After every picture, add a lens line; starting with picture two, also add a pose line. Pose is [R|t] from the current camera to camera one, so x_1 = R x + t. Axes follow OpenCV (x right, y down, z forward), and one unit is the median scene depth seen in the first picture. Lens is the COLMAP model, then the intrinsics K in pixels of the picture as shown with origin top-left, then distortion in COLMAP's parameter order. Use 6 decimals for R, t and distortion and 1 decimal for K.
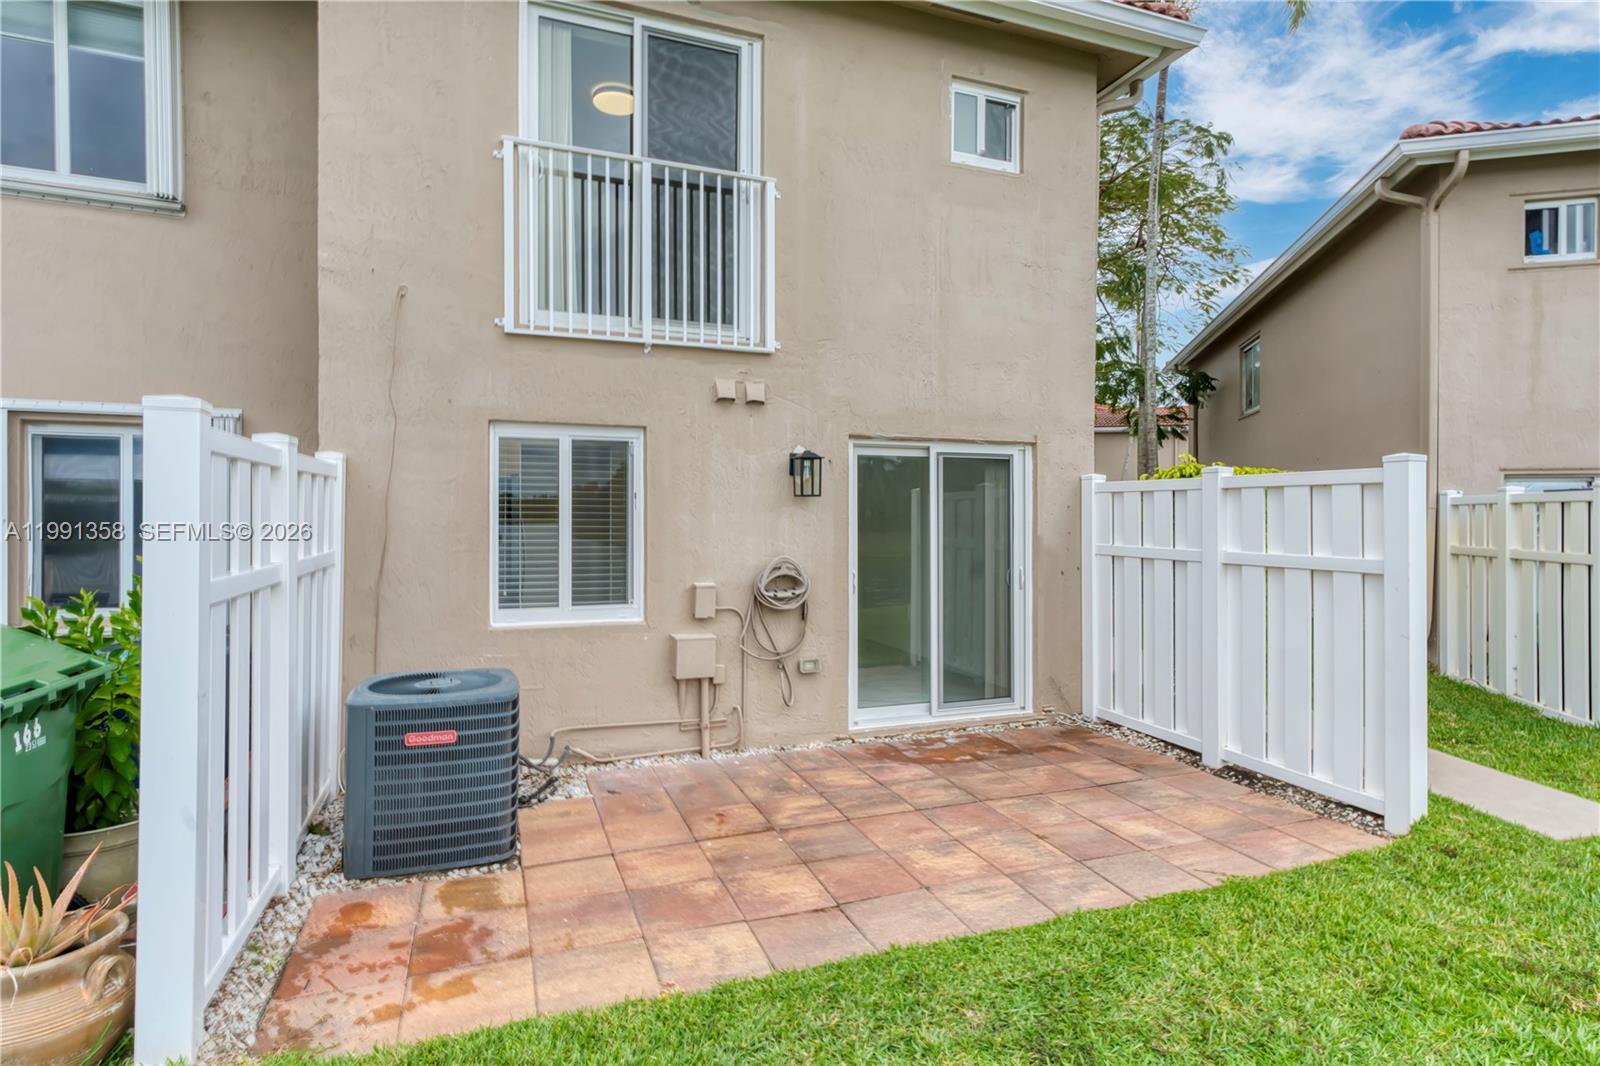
lens RADIAL K [[792.4, 0, 899.2], [0, 792.4, 513.7], [0, 0, 1]] dist [0.017908, -0.001129]
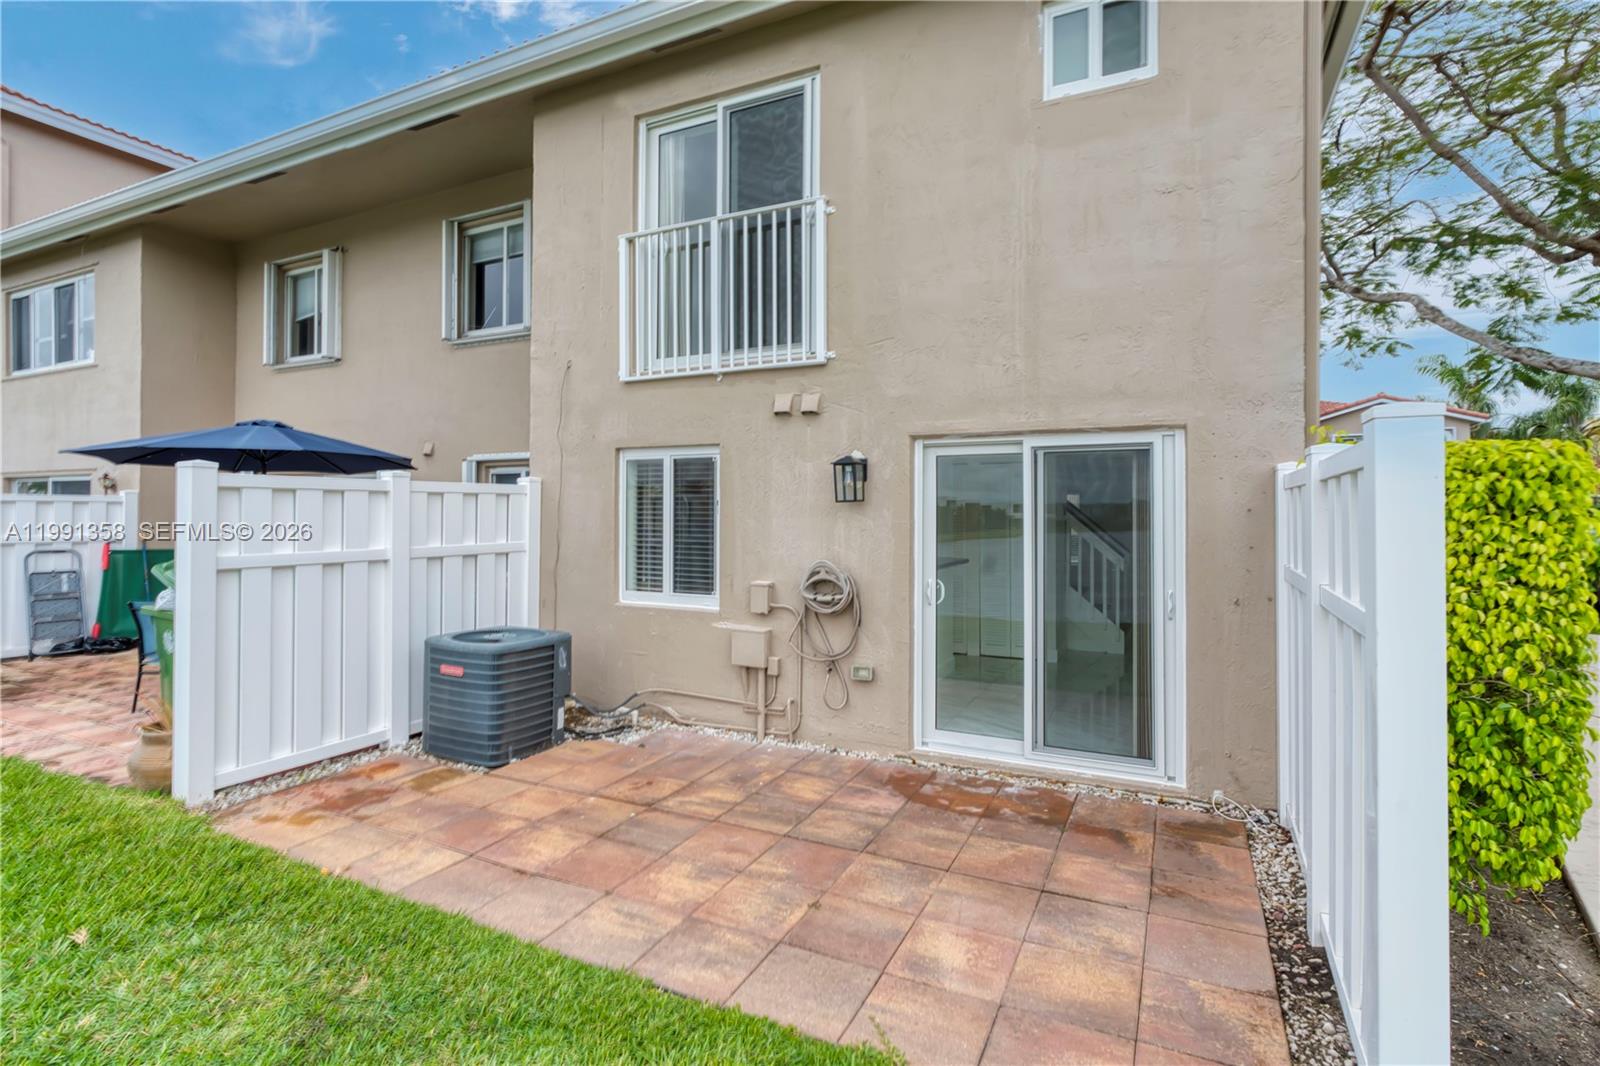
lens RADIAL K [[754.5, 0, 806.3], [0, 754.5, 503.5], [0, 0, 1]] dist [-0.005560, 0.003689]
pose [[0.679340, -0.010616, -0.733747, 0.586275], [-0.000631, 0.999887, -0.015051, -0.005609], [0.733823, 0.010688, 0.679257, 0.342171]]
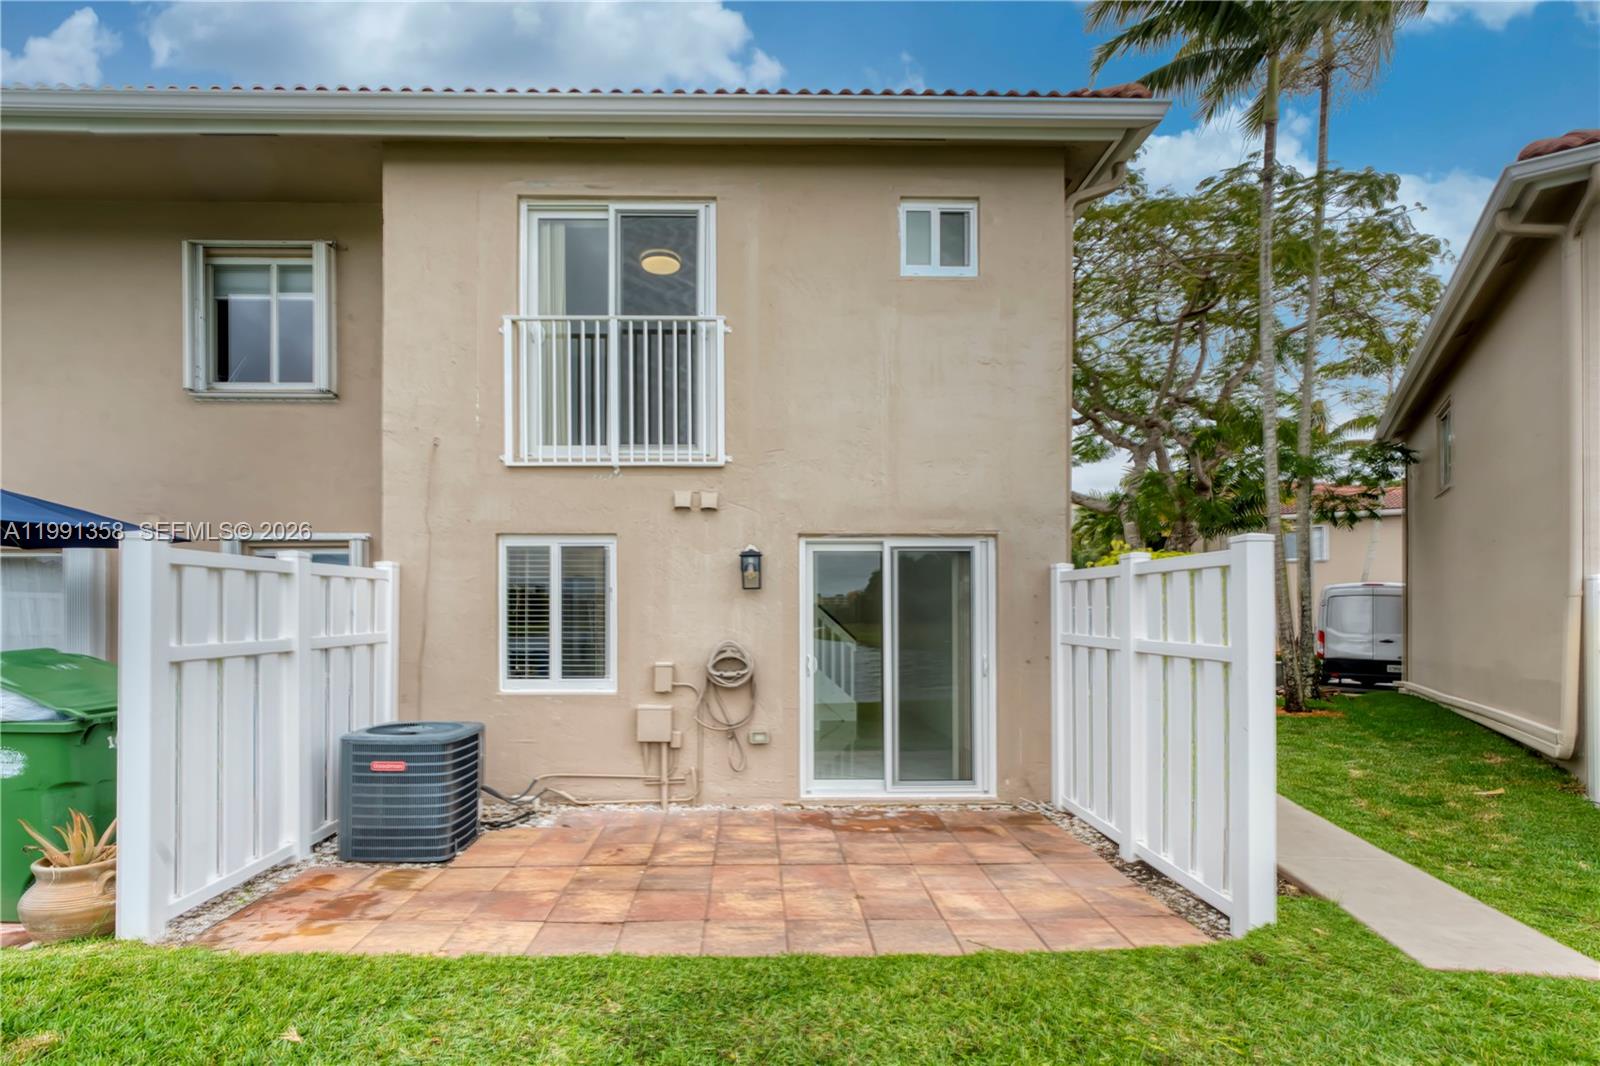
lens RADIAL K [[754.5, 0, 822.4], [0, 754.5, 606.9], [0, 0, 1]] dist [-0.005560, 0.003689]
pose [[0.945626, -0.006649, -0.325189, 0.361375], [0.005933, 0.999977, -0.003193, 0.008561], [0.325203, 0.001090, 0.945644, 0.003734]]
